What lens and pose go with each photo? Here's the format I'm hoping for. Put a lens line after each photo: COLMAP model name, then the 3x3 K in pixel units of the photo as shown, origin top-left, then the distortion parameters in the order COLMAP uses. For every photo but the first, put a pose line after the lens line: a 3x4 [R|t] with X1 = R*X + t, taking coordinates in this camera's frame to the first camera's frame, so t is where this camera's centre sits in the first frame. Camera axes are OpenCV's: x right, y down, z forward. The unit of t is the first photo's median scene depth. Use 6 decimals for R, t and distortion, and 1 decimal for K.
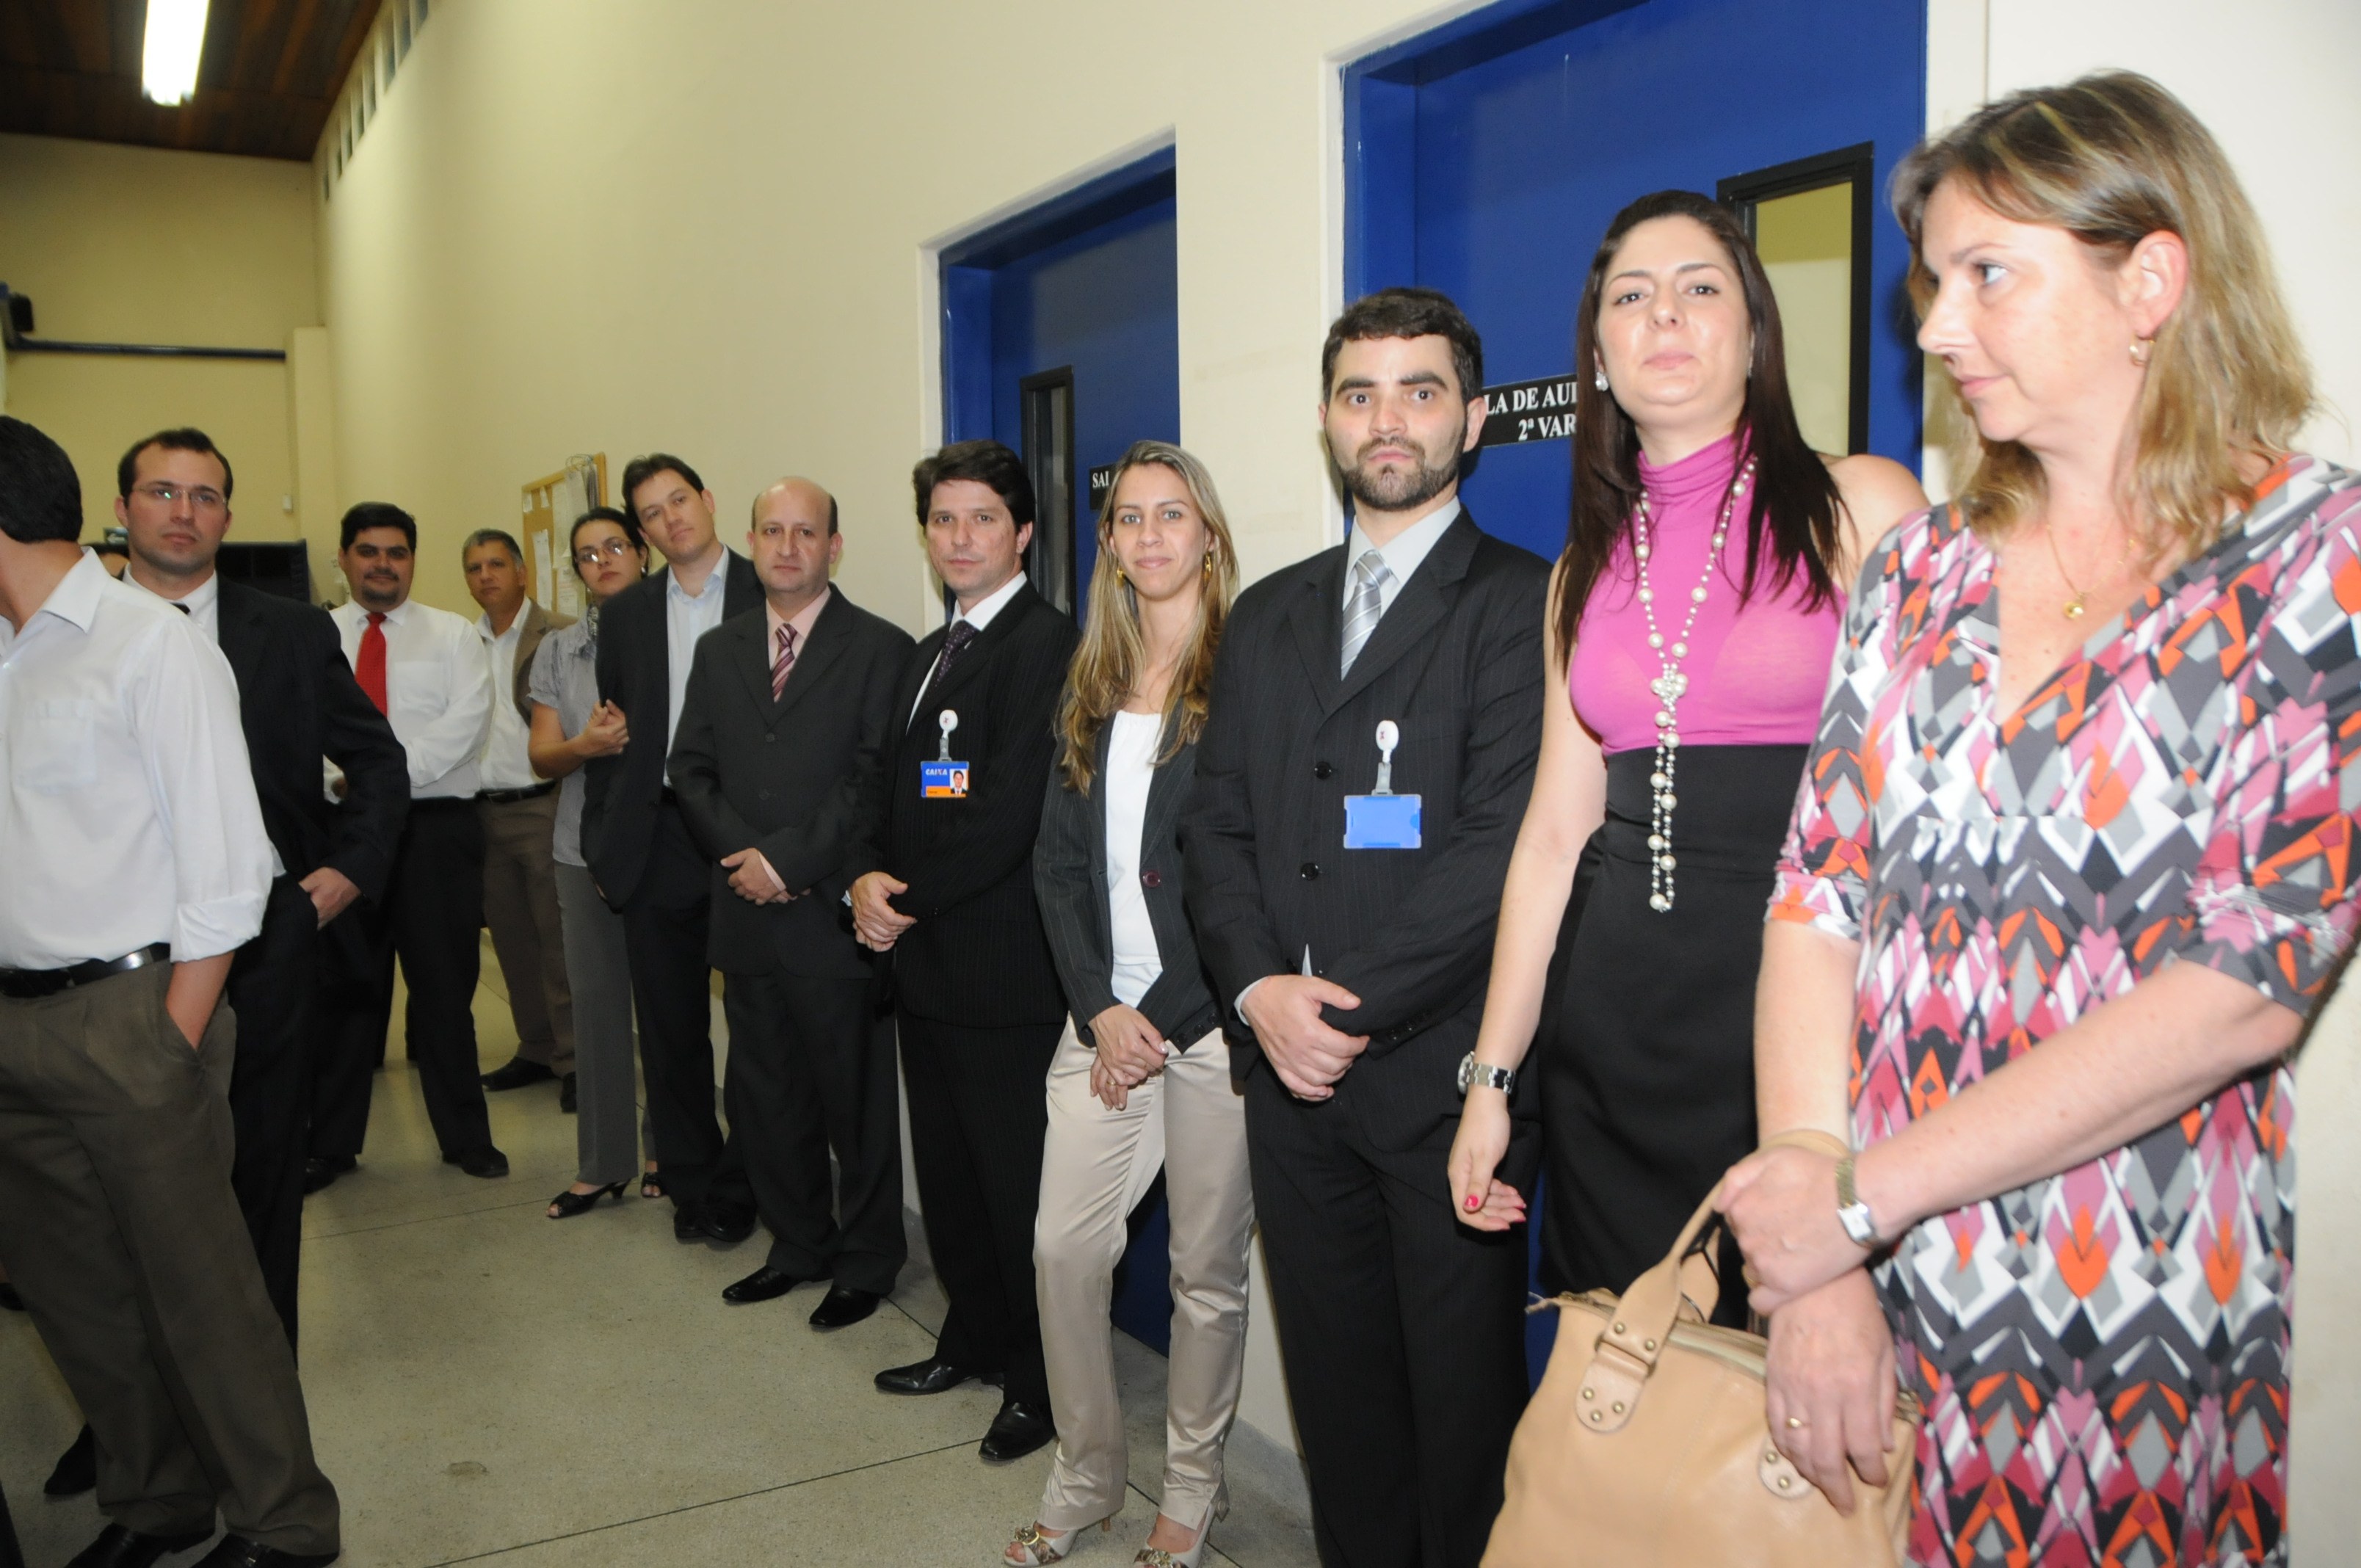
lens RADIAL K [[1888.5, 0, 1142.8], [0, 1888.5, 791.9], [0, 0, 1]] dist [-0.152160, 0.148278]
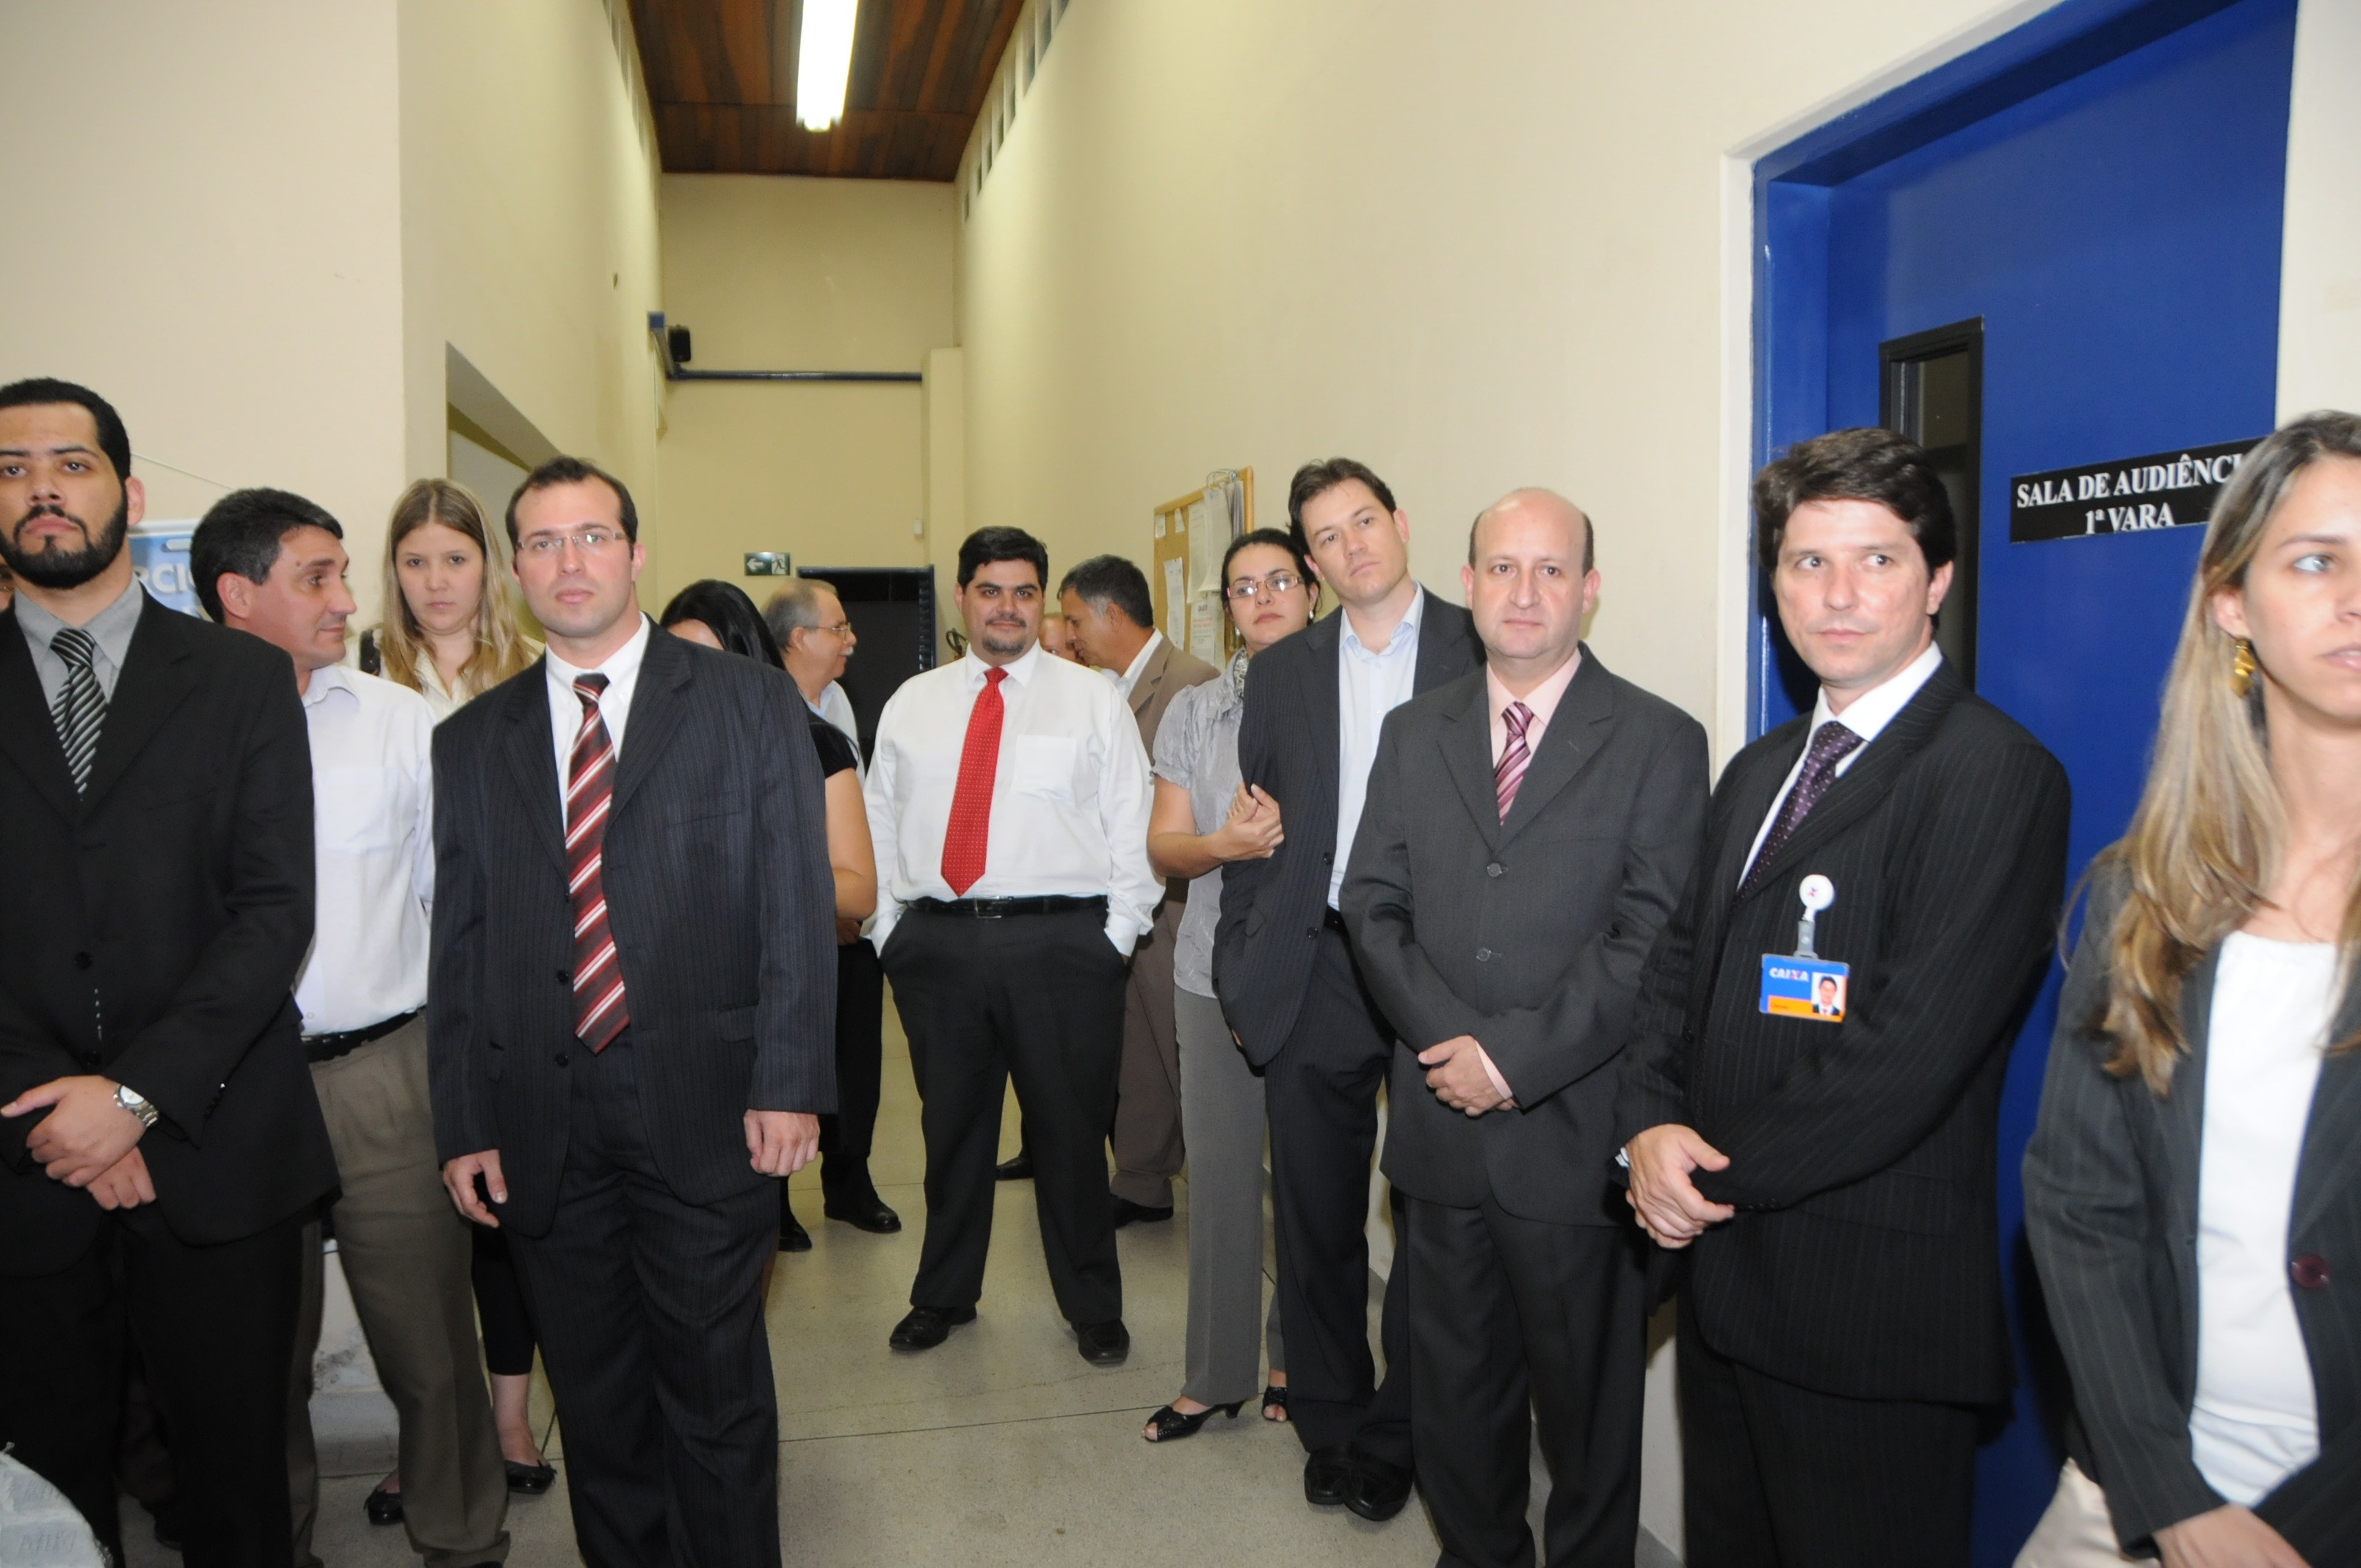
lens RADIAL K [[1902.8, 0, 1152.3], [0, 1902.8, 792.3], [0, 0, 1]] dist [-0.161651, 0.141755]
pose [[0.950006, 0.041309, -0.309488, -0.084249], [-0.046539, 0.998871, -0.009533, -0.035412], [0.308745, 0.023460, 0.950855, 0.242363]]
